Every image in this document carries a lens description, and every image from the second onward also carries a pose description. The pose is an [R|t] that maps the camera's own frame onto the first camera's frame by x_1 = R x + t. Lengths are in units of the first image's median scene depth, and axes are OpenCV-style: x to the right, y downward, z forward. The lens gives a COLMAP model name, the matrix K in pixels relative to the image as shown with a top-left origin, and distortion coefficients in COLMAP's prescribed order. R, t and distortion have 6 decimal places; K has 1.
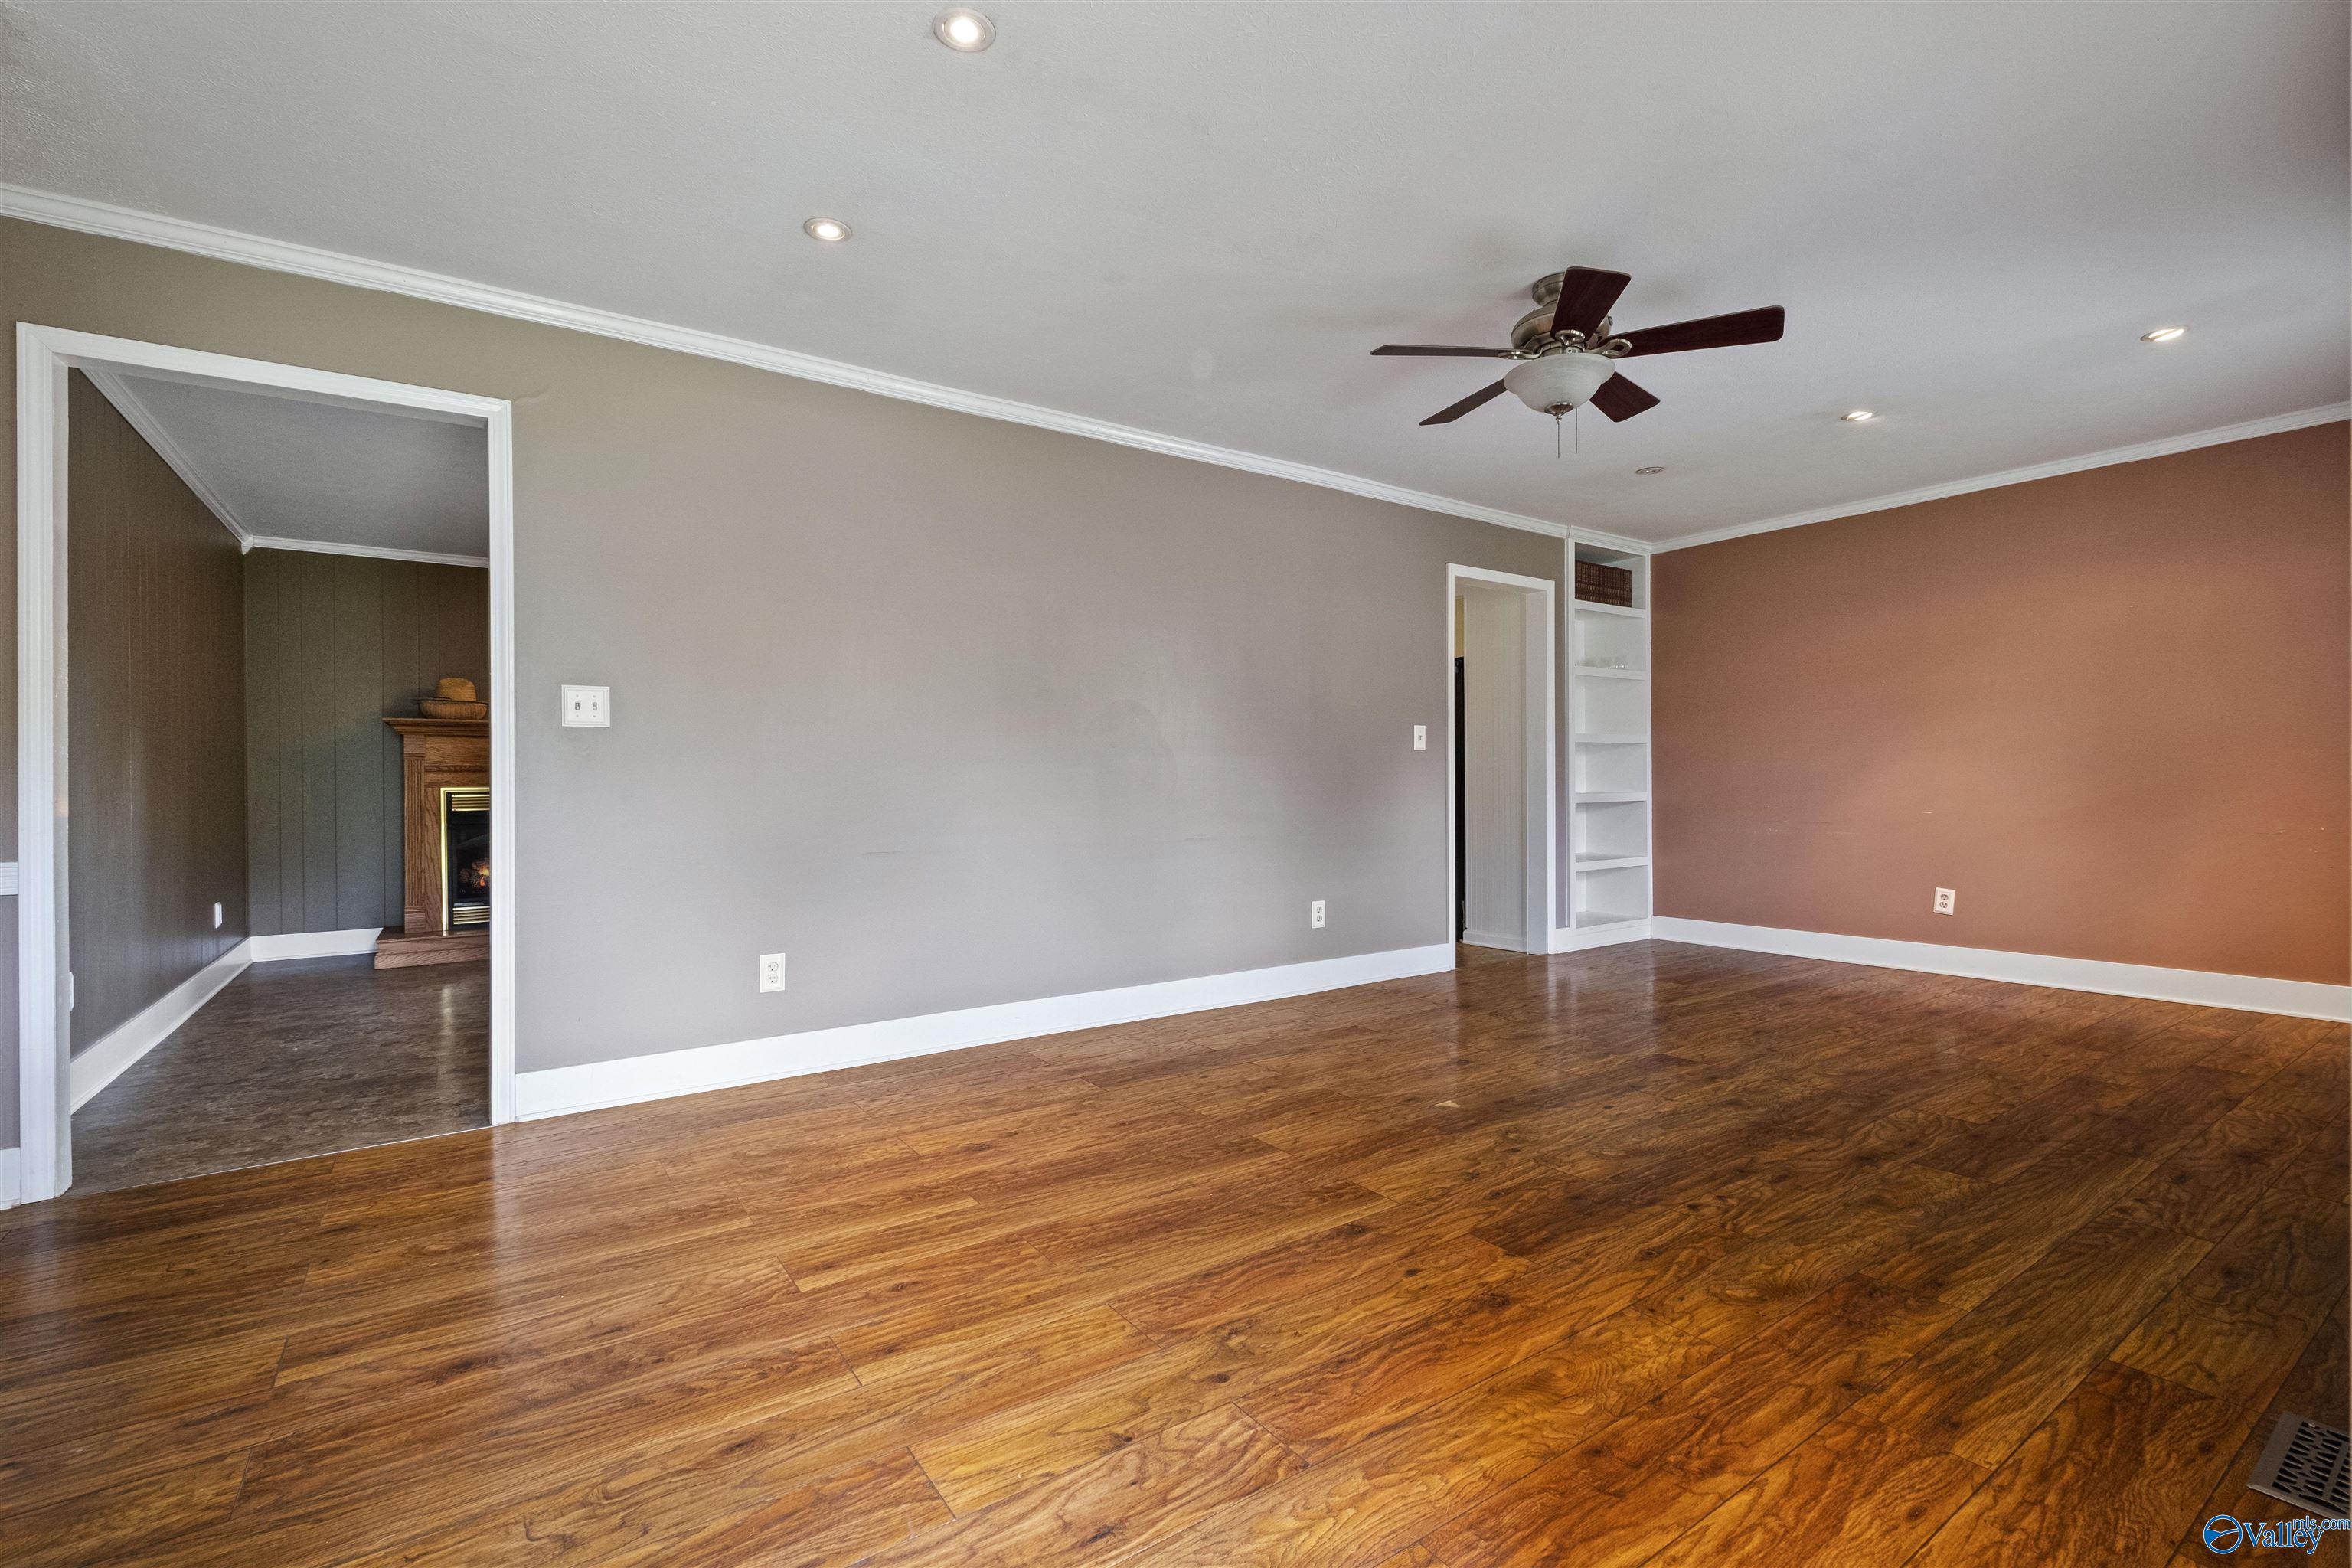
lens RADIAL K [[1027.2, 0, 1154.1], [0, 1027.2, 767.5], [0, 0, 1]] dist [0.003784, -0.000455]
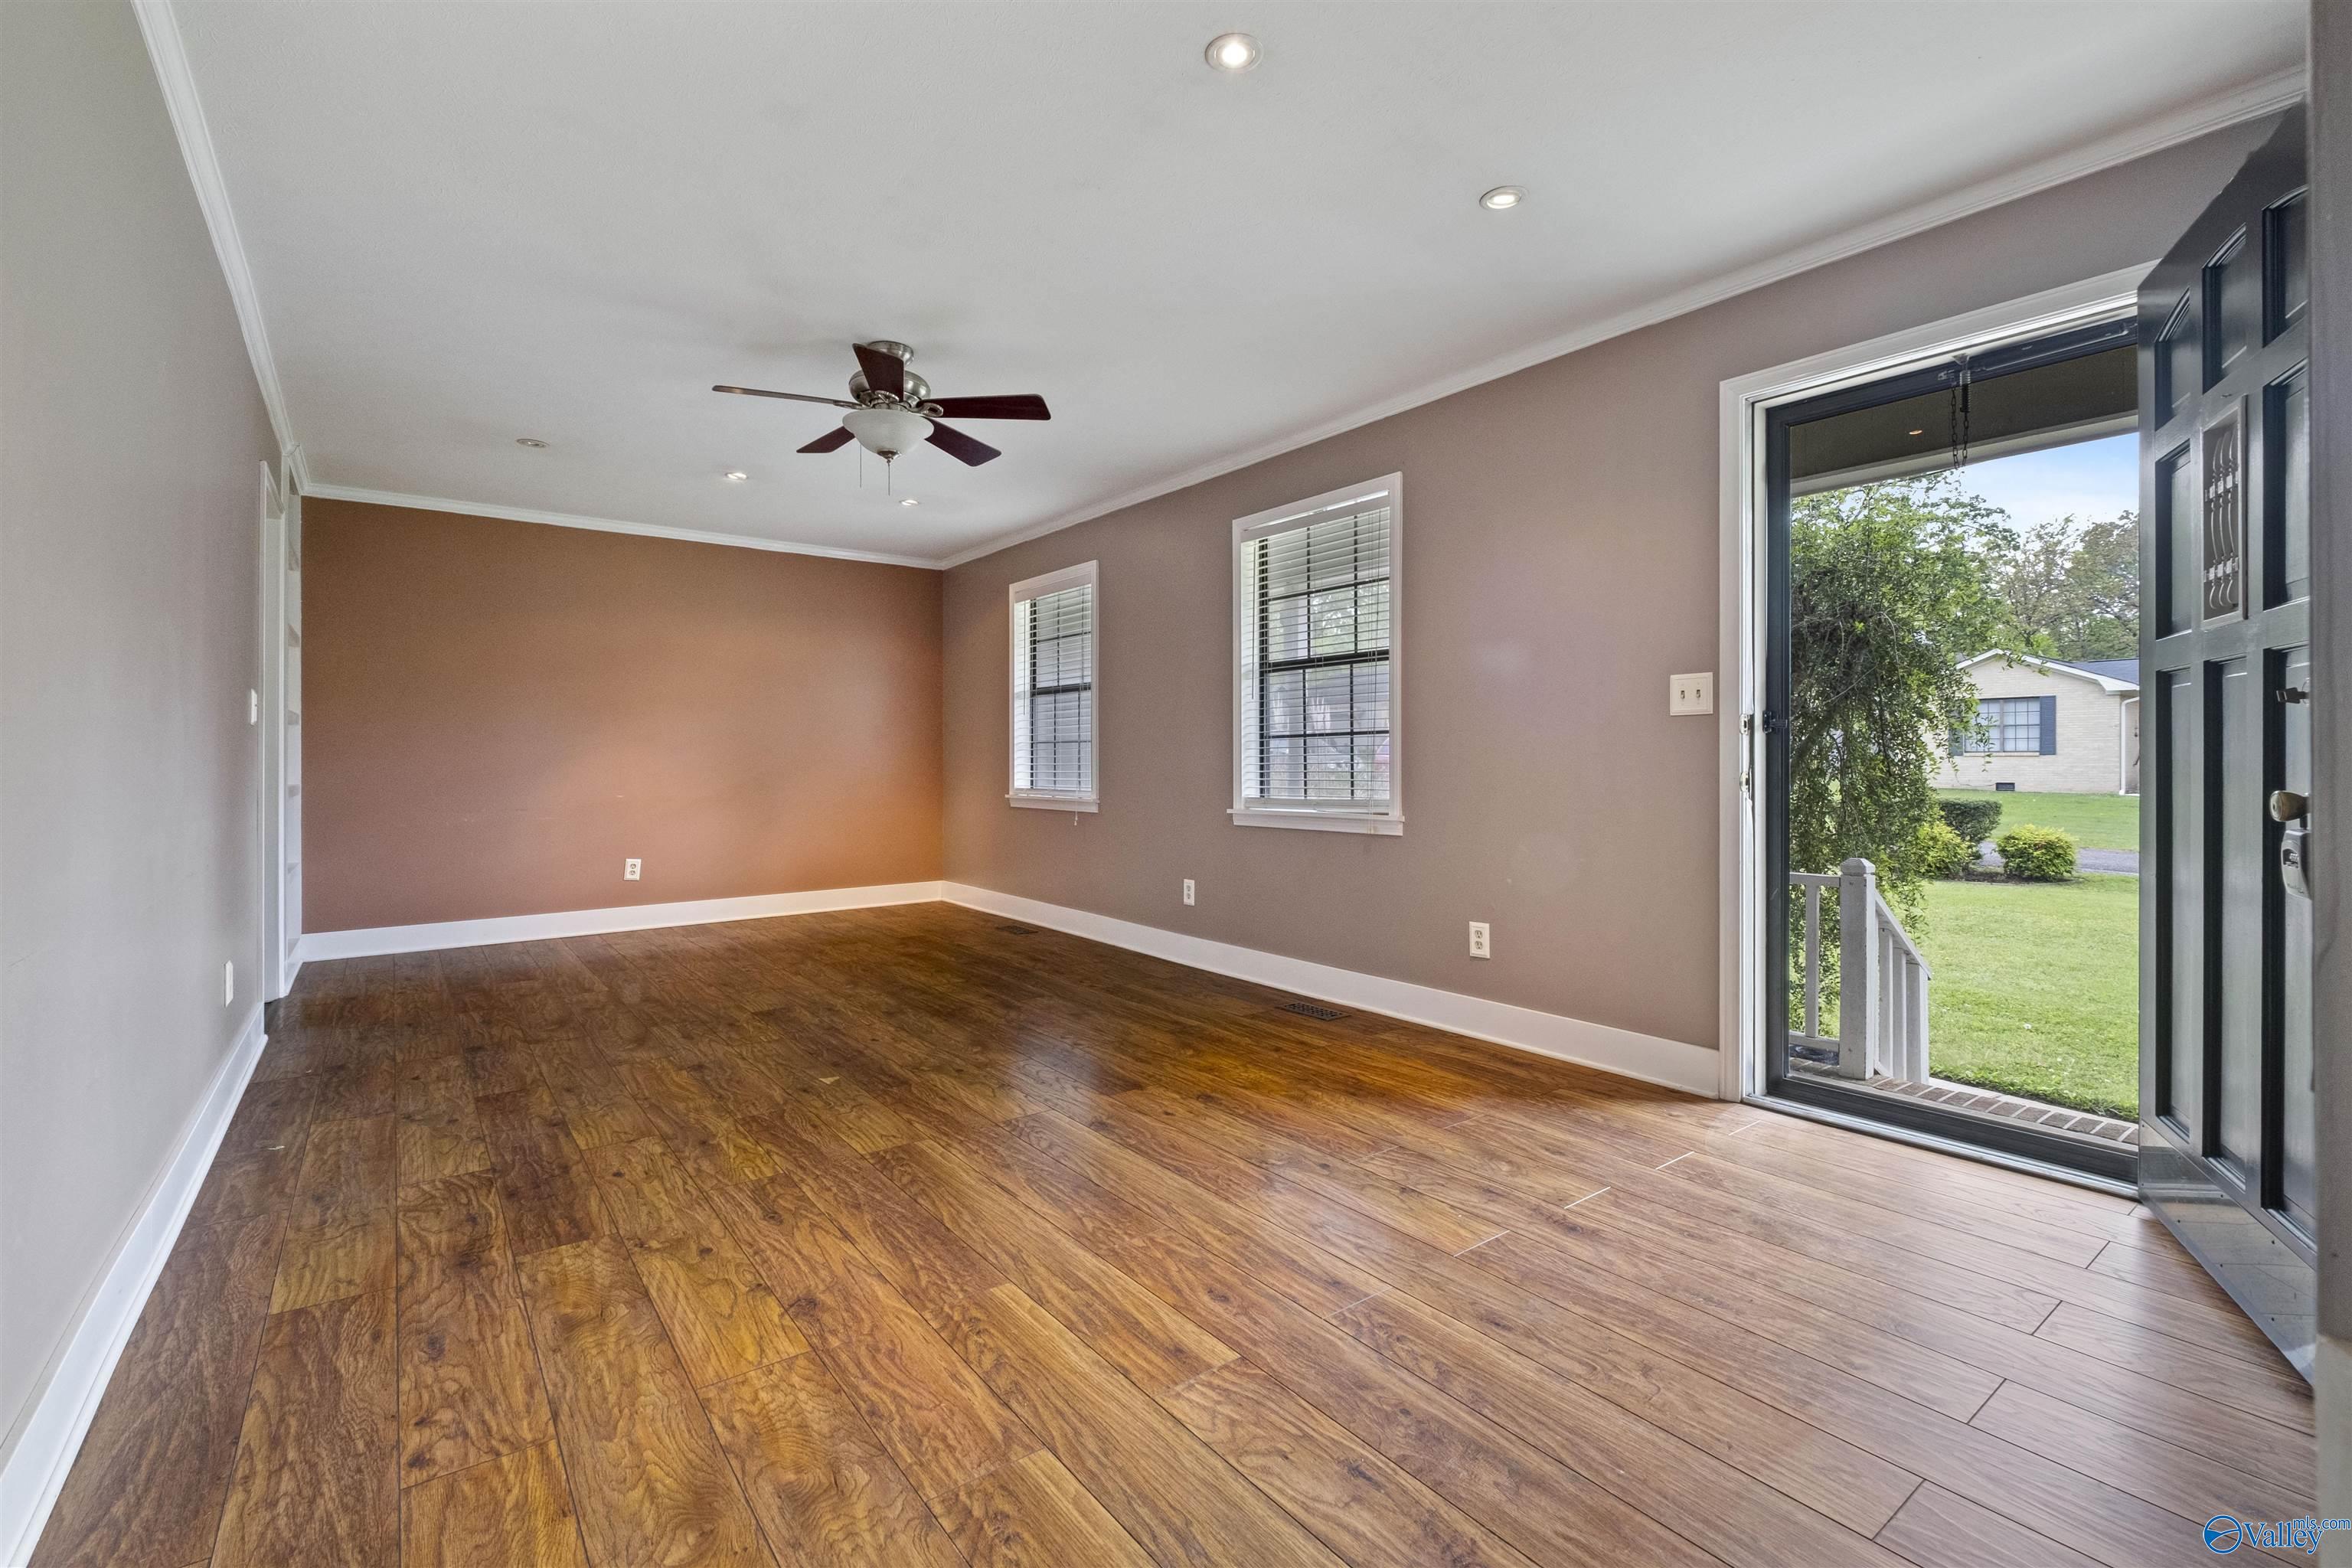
lens RADIAL K [[1027.2, 0, 1167.0], [0, 1027.2, 777.0], [0, 0, 1]] dist [0.003784, -0.000455]
pose [[-0.043550, -0.008505, 0.999015, -0.911470], [-0.007247, 0.999940, 0.008197, 0.010444], [-0.999025, -0.006883, -0.043609, 0.834952]]
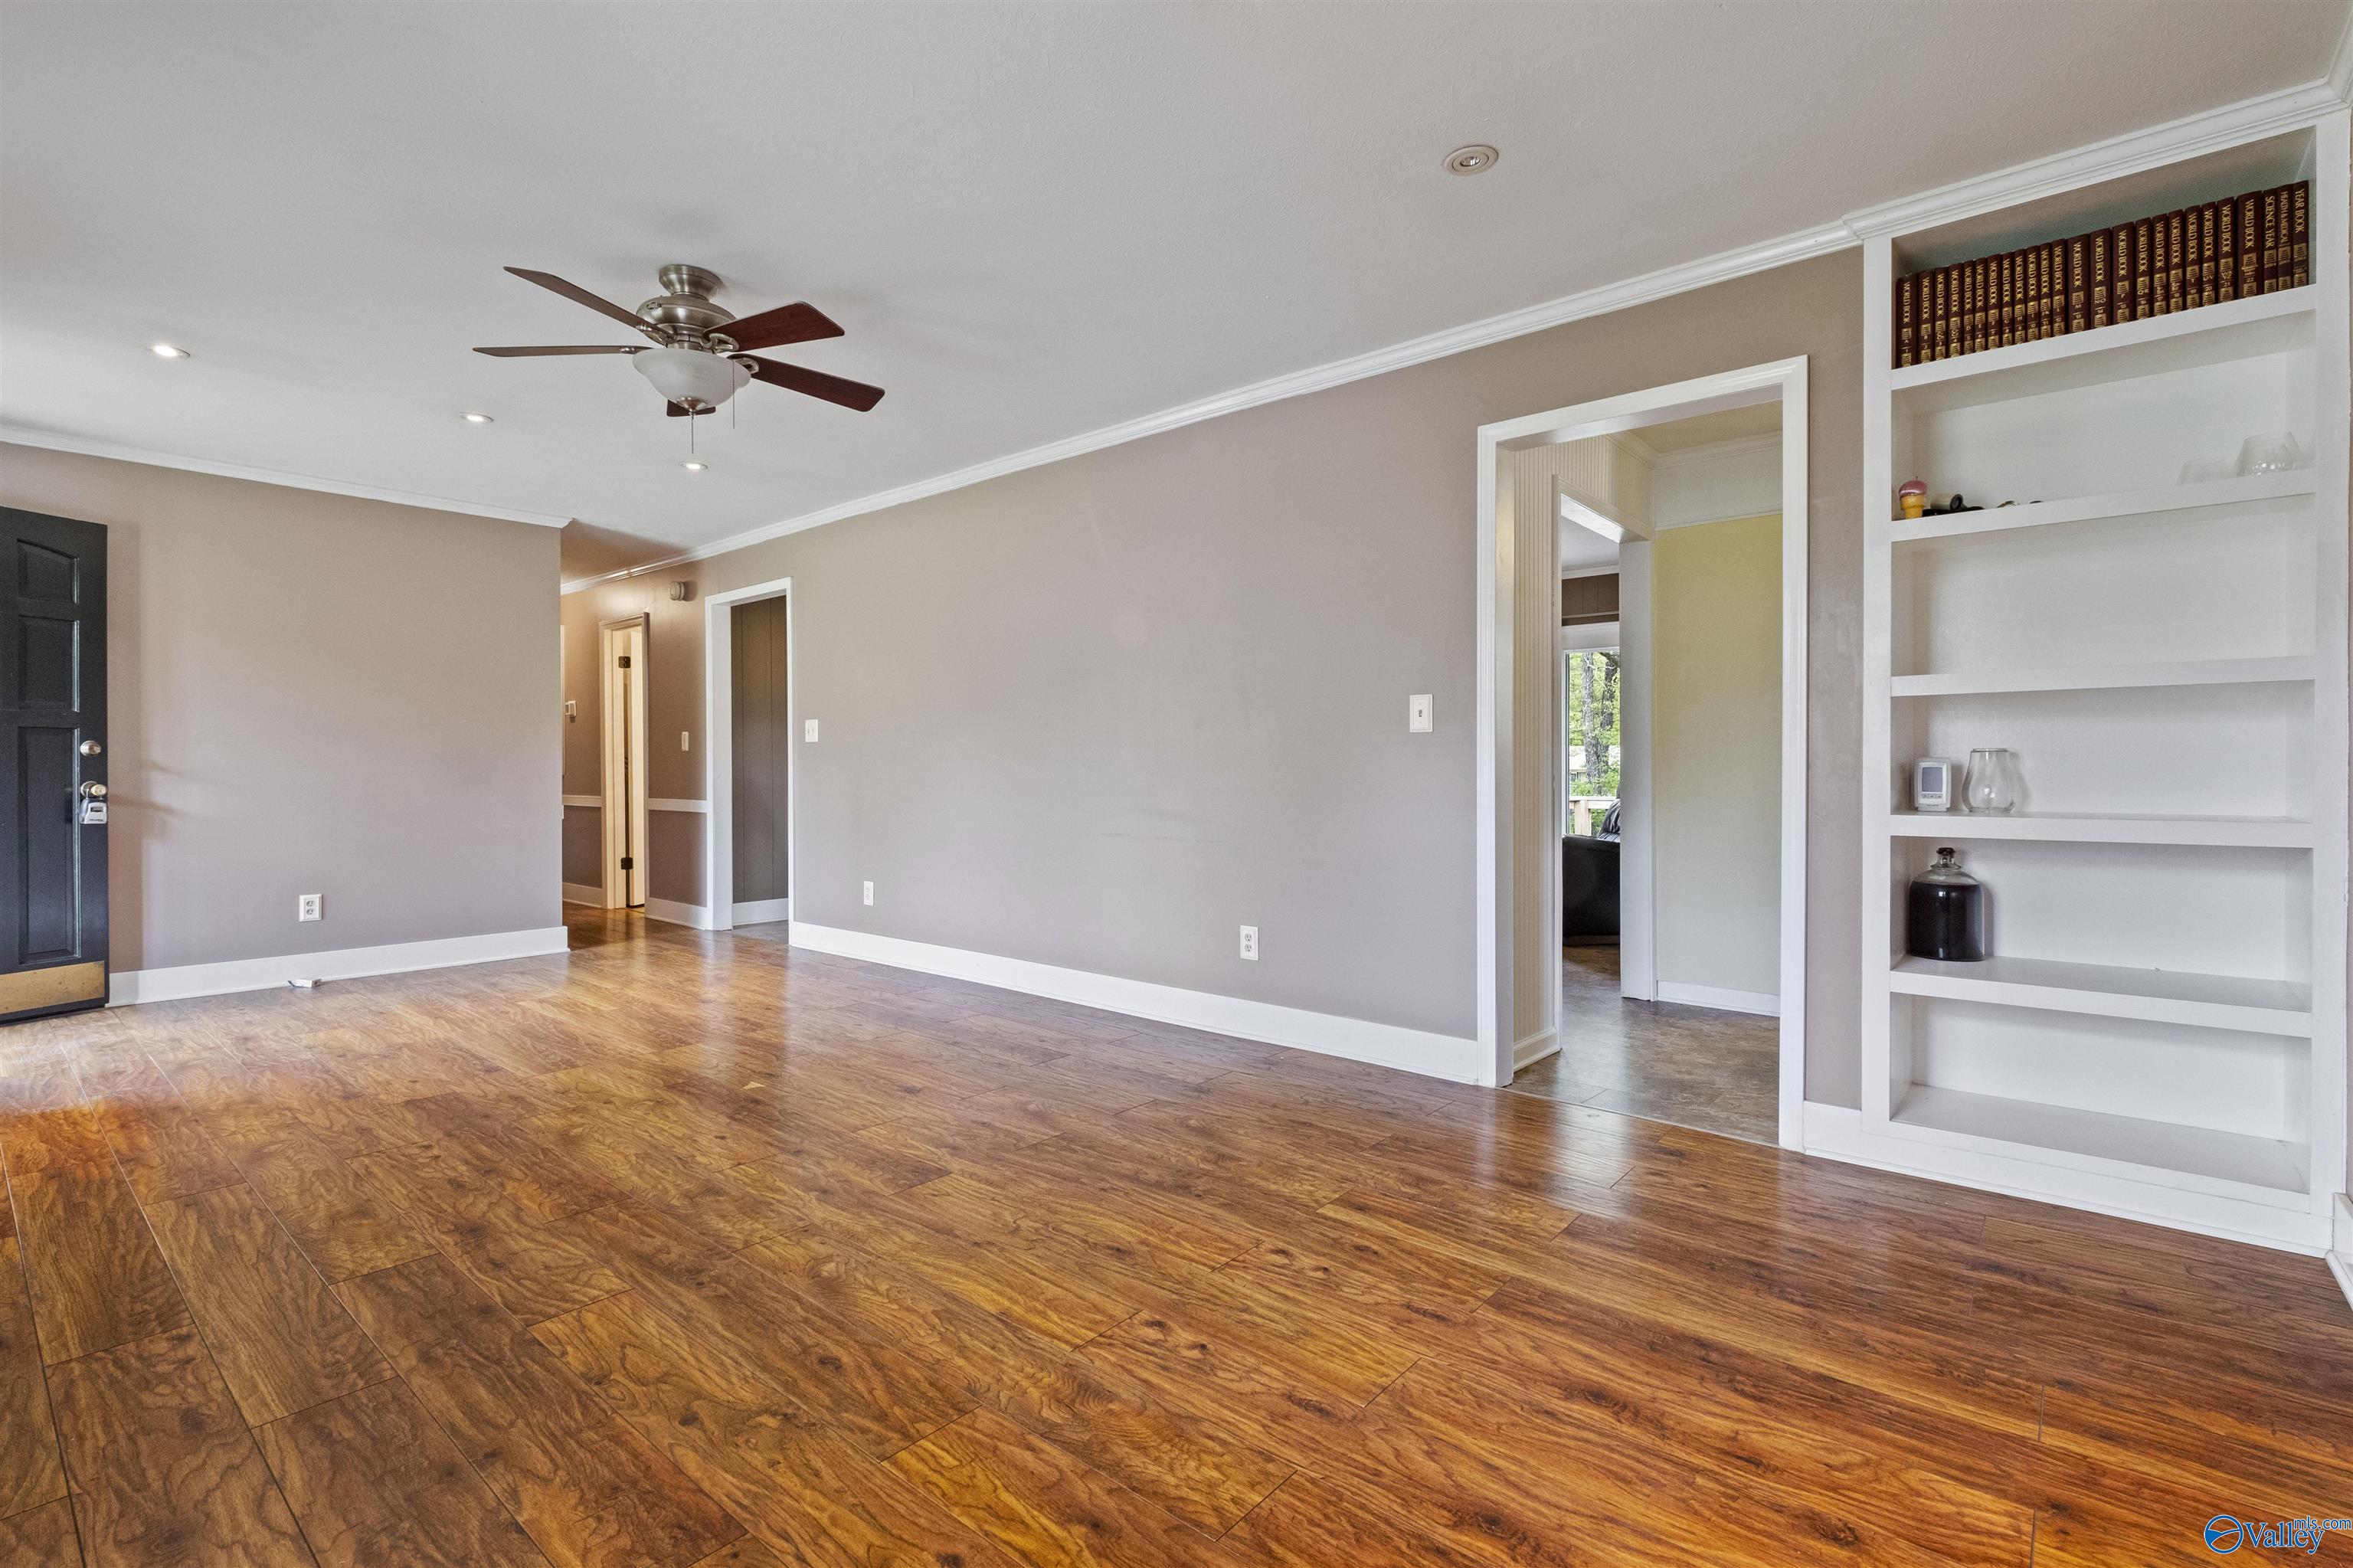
lens RADIAL K [[1027.6, 0, 1185.4], [0, 1027.6, 760.5], [0, 0, 1]] dist [0.003784, -0.000455]
pose [[0.287147, -0.001078, -0.957886, 1.688588], [0.011116, 0.999936, 0.002207, -0.003595], [0.957822, -0.011281, 0.287141, 1.333850]]
